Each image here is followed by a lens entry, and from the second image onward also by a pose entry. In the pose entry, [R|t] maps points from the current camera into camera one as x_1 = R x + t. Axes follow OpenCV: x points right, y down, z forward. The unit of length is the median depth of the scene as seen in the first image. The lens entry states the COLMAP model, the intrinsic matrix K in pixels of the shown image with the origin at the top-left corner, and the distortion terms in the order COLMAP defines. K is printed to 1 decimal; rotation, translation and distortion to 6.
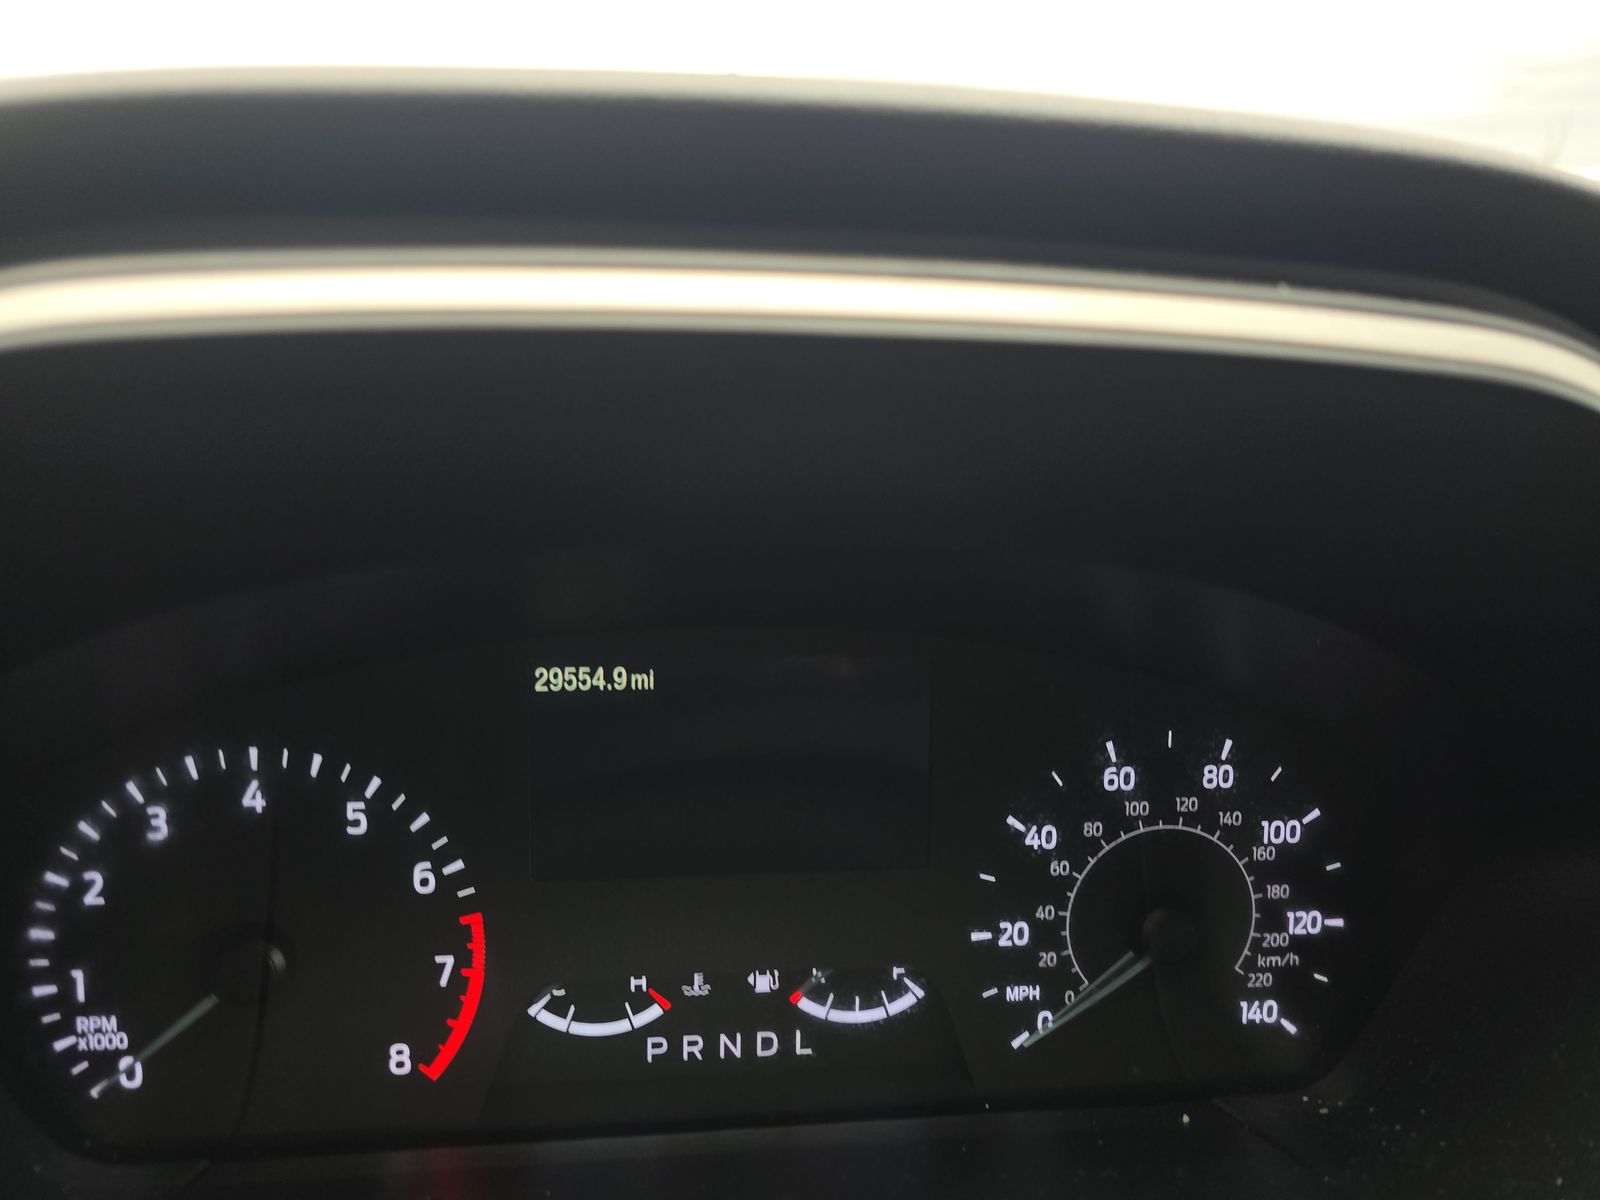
lens RADIAL K [[1071.5, 0, 802.1], [0, 1071.5, 598.0], [0, 0, 1]] dist [0.013315, 0.000065]
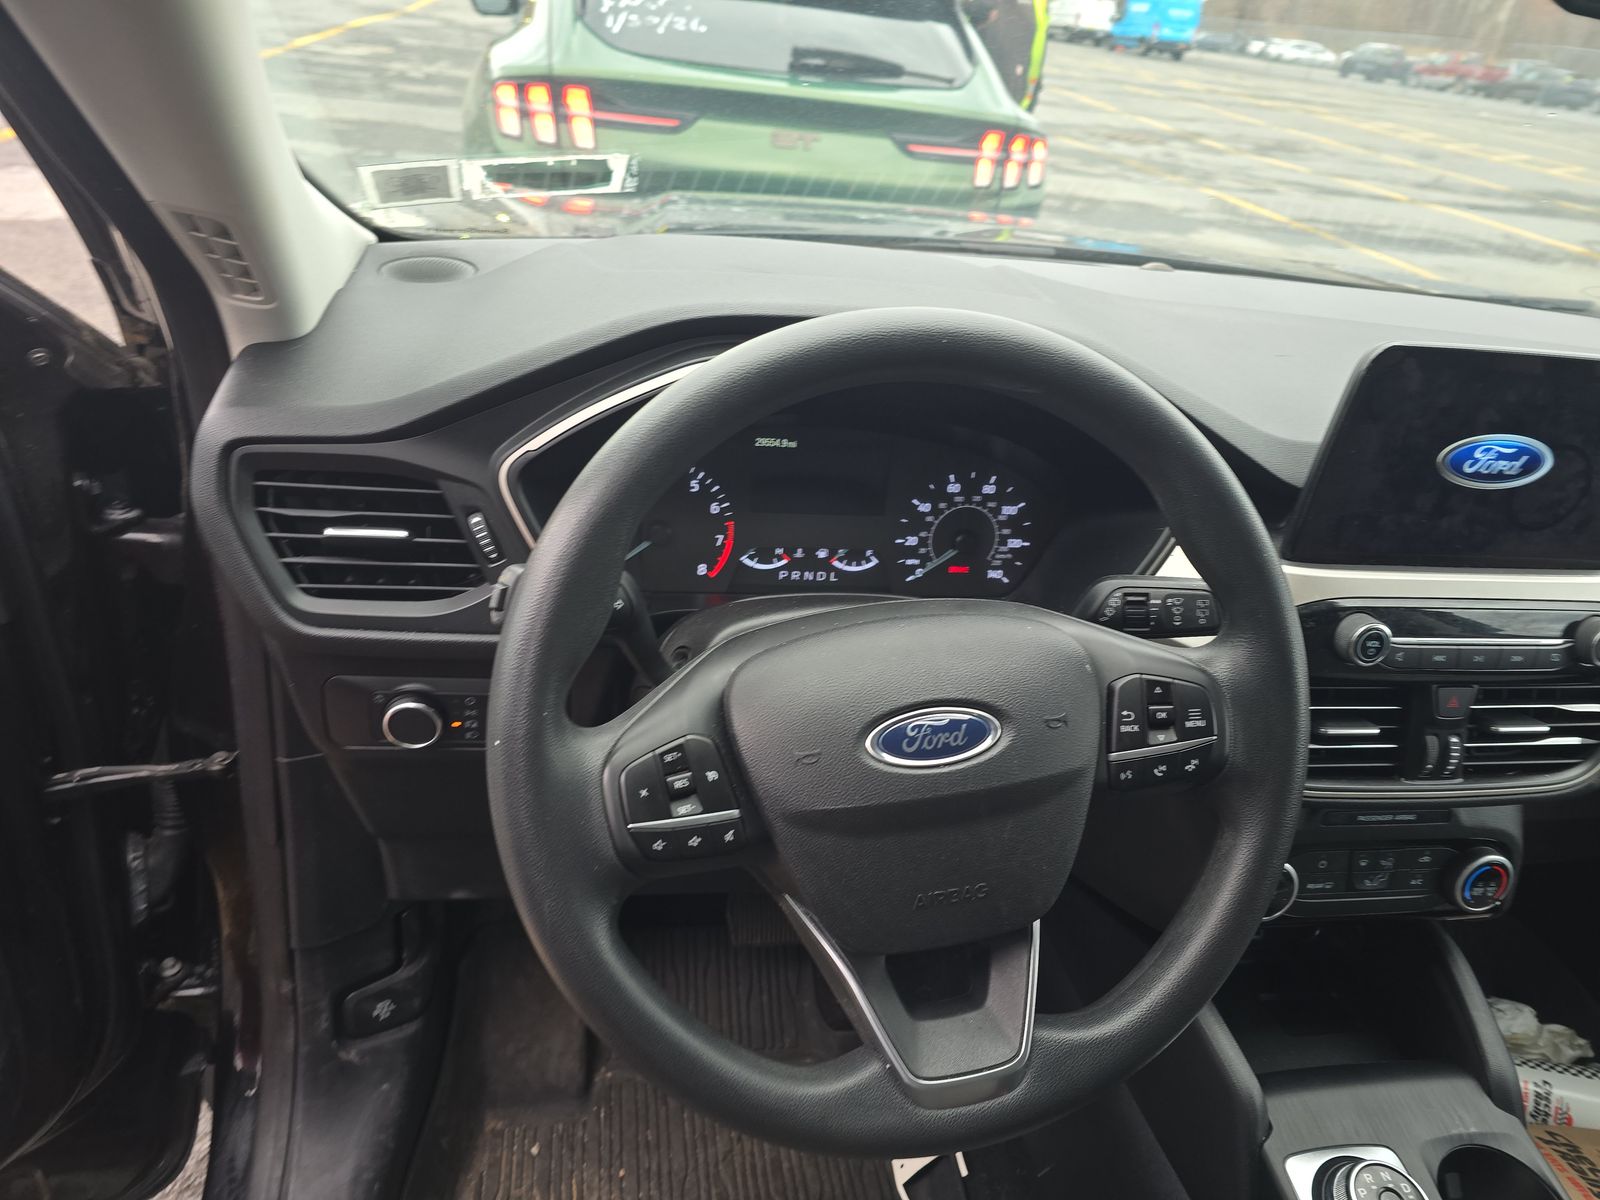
lens RADIAL K [[1071.5, 0, 796.2], [0, 1071.5, 600.6], [0, 0, 1]] dist [0.013315, 0.000065]
pose [[0.994386, 0.040115, 0.097918, -0.370319], [-0.061810, 0.971276, 0.229787, -0.161116], [-0.085887, -0.234550, 0.968303, -1.721665]]
